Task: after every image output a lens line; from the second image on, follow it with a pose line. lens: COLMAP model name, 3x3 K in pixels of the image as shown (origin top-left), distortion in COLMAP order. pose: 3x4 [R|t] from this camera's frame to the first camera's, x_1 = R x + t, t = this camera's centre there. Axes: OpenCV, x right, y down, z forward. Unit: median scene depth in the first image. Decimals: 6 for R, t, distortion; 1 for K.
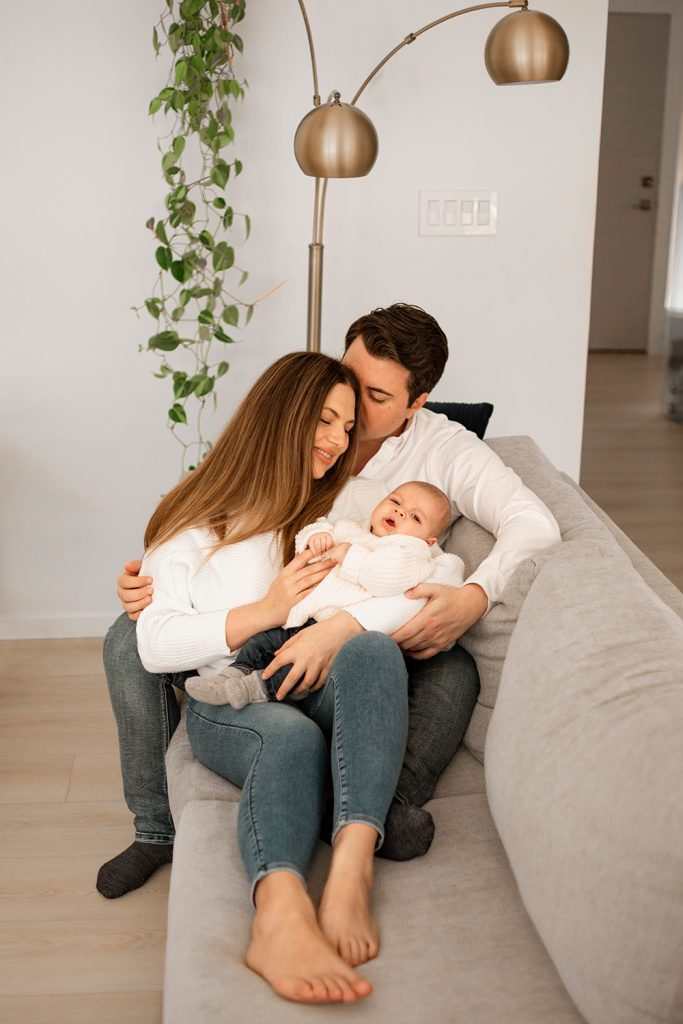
lens RADIAL K [[1276.0, 0, 341.5], [0, 1276.0, 512.0], [0, 0, 1]] dist [-0.131060, 0.060737]
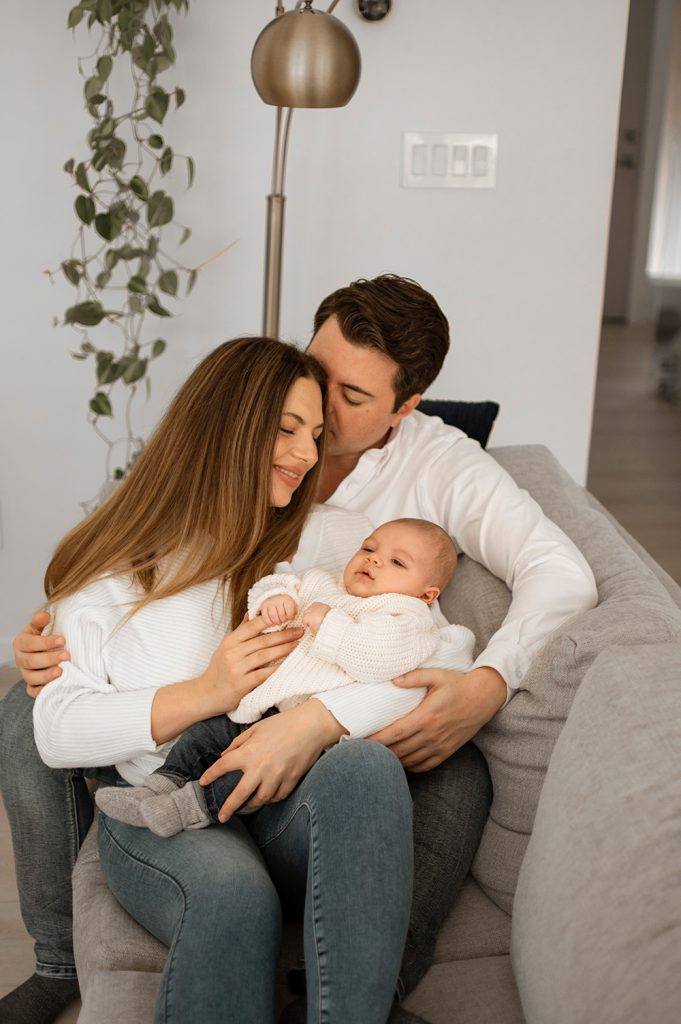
lens RADIAL K [[1276.0, 0, 340.5], [0, 1276.0, 512.0], [0, 0, 1]] dist [-0.131060, 0.060737]
pose [[0.999157, 0.011276, 0.039462, -0.009979], [-0.012601, 0.999359, 0.033499, -0.044676], [-0.039059, -0.033968, 0.998659, 0.223795]]
